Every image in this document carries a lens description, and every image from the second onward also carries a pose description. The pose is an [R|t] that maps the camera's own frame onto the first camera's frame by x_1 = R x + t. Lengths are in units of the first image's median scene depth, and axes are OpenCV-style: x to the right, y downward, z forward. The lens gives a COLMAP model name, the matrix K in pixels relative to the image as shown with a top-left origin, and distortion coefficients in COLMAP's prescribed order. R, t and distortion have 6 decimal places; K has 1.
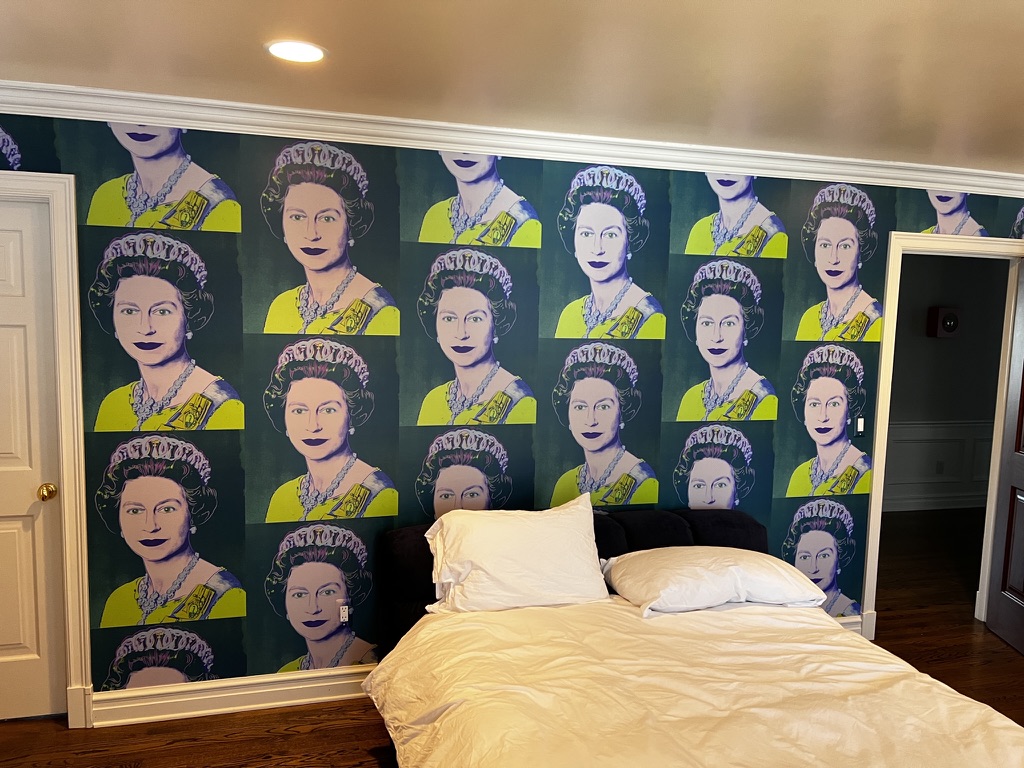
lens RADIAL K [[765.1, 0, 508.5], [0, 765.1, 384.7], [0, 0, 1]] dist [-0.001021, -0.015288]
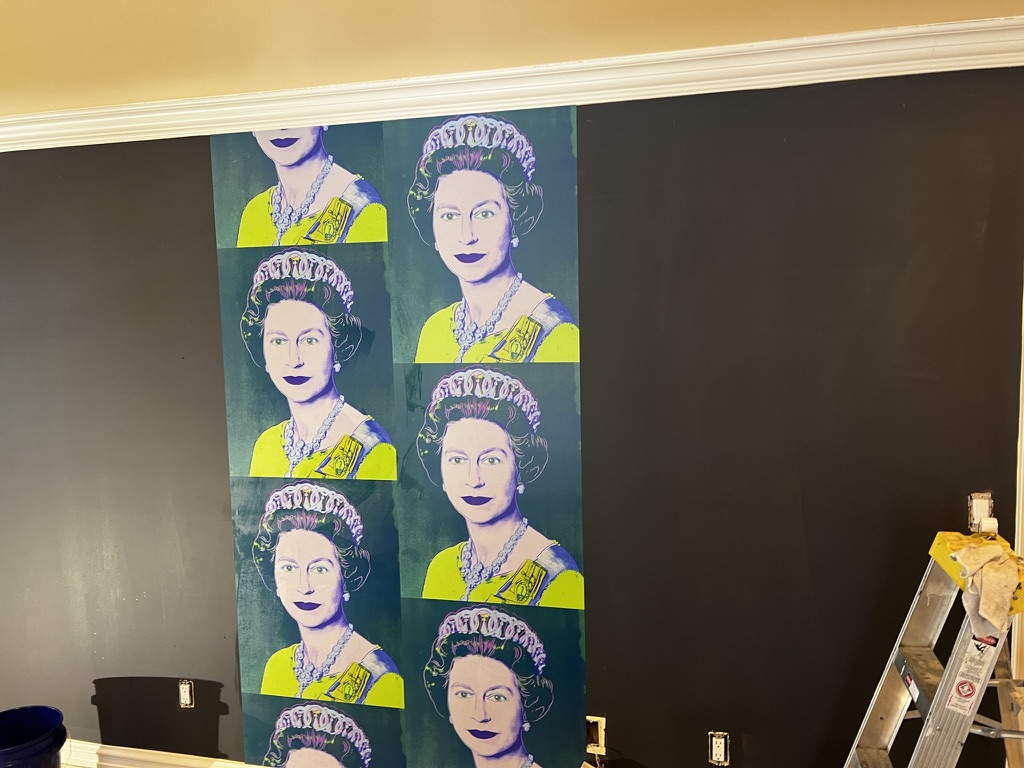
lens RADIAL K [[765.1, 0, 516.8], [0, 765.1, 385.0], [0, 0, 1]] dist [-0.001021, -0.015288]
pose [[0.881301, -0.004981, -0.472529, 0.492964], [-0.011704, 0.999408, -0.032362, -0.018391], [0.472410, 0.034051, 0.880721, 0.412448]]
